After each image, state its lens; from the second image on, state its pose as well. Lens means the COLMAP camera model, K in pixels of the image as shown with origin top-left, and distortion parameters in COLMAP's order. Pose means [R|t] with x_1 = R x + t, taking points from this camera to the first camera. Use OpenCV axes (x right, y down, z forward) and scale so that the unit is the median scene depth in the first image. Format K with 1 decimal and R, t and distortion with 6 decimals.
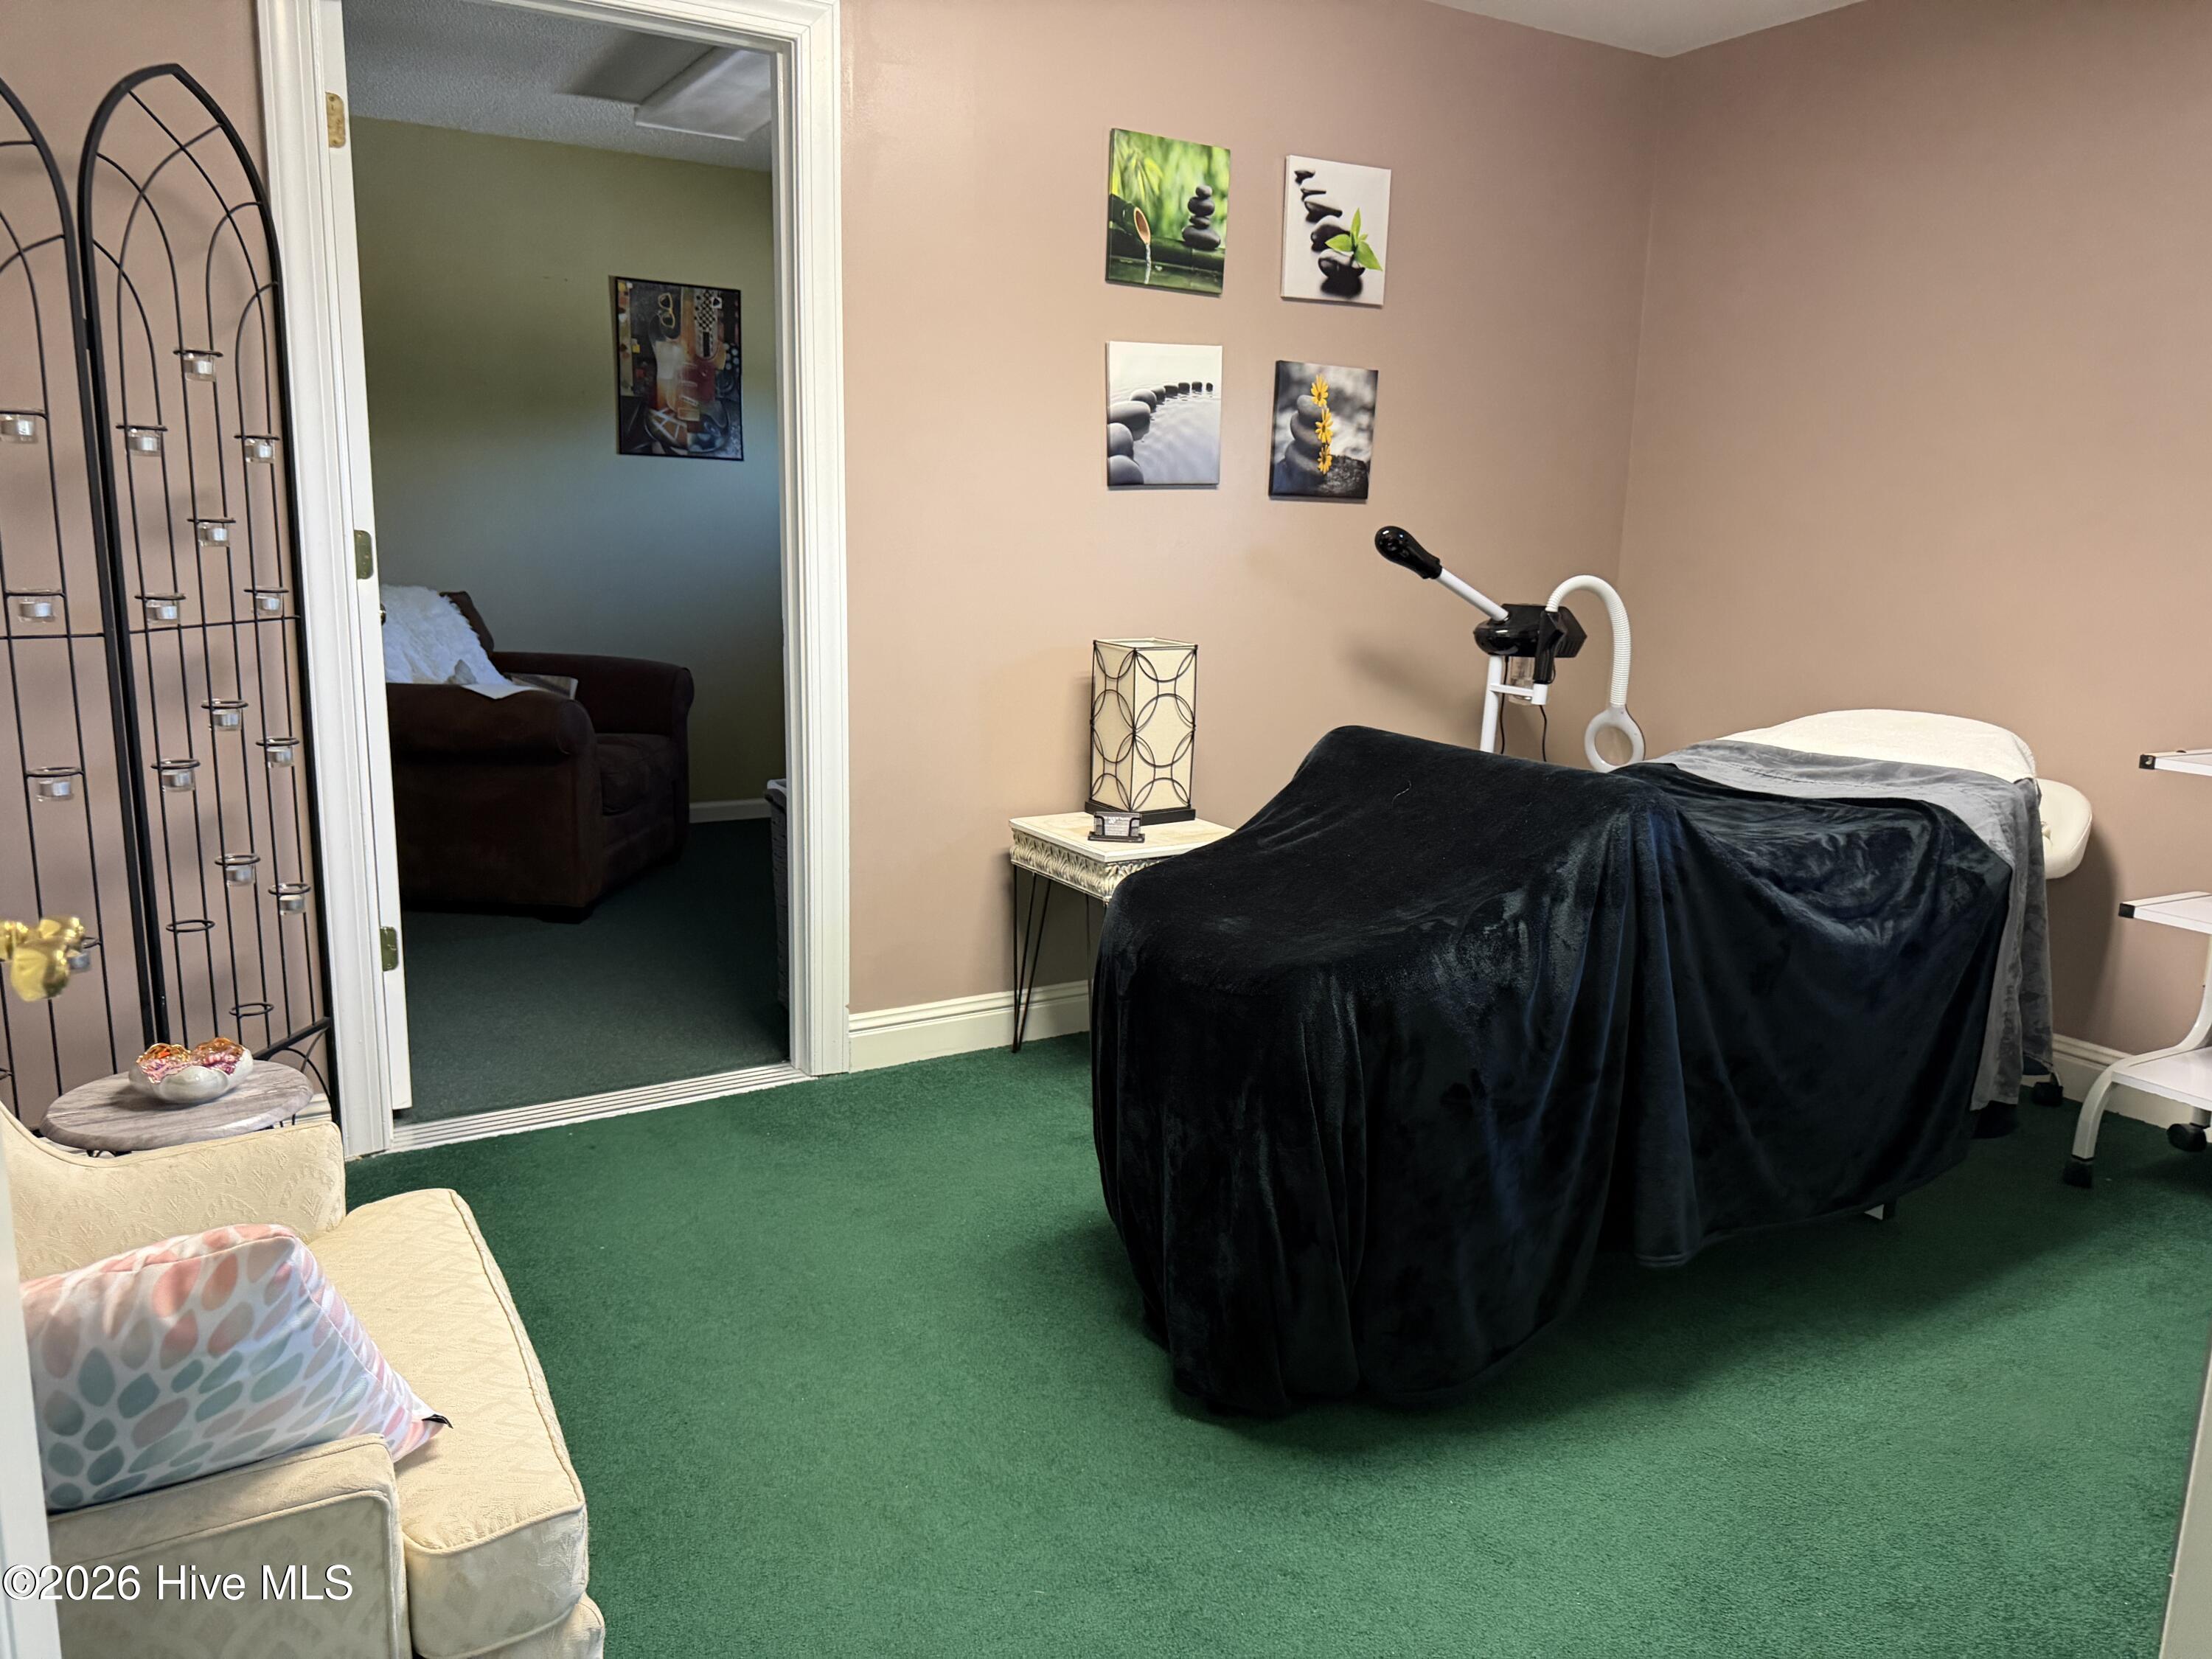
lens RADIAL K [[1566.7, 0, 1103.5], [0, 1566.7, 819.5], [0, 0, 1]] dist [-0.005285, -0.004270]
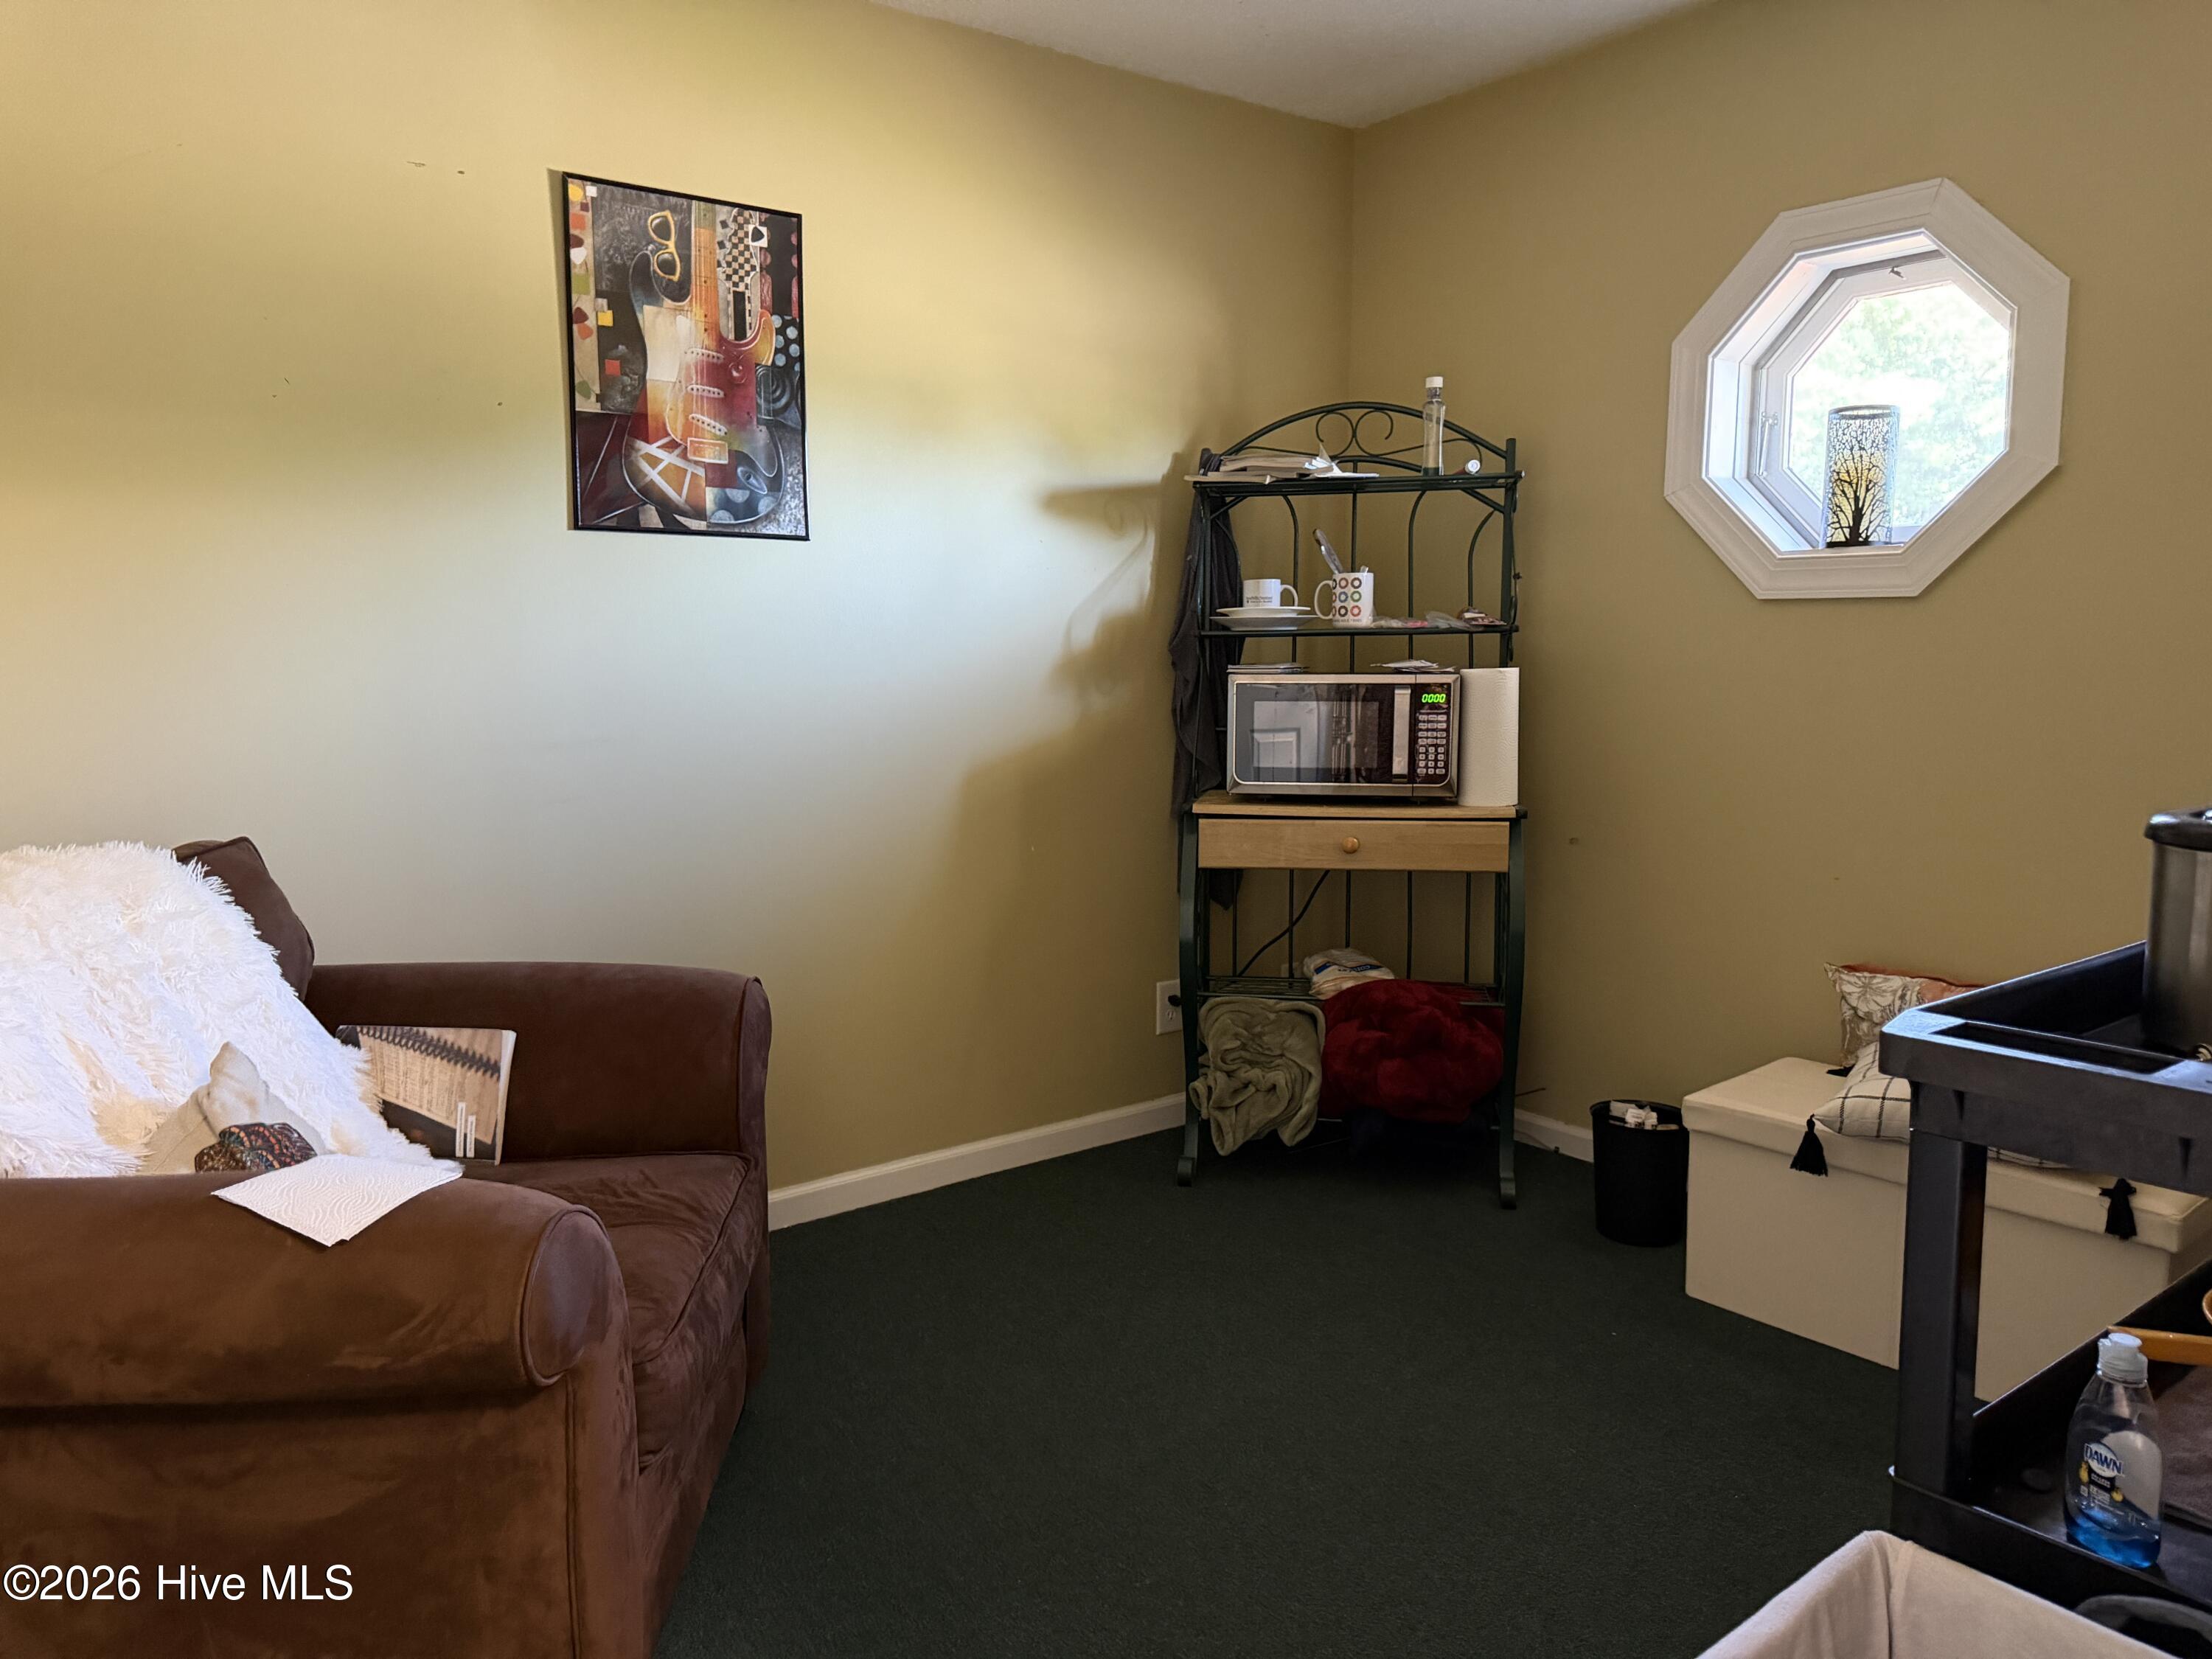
lens RADIAL K [[1566.7, 0, 1103.5], [0, 1566.7, 819.5], [0, 0, 1]] dist [-0.005285, -0.004270]
pose [[0.994280, -0.039562, 0.099207, -0.193540], [0.046069, 0.996874, -0.064179, -0.101541], [-0.096358, 0.068382, 0.992995, 0.493911]]
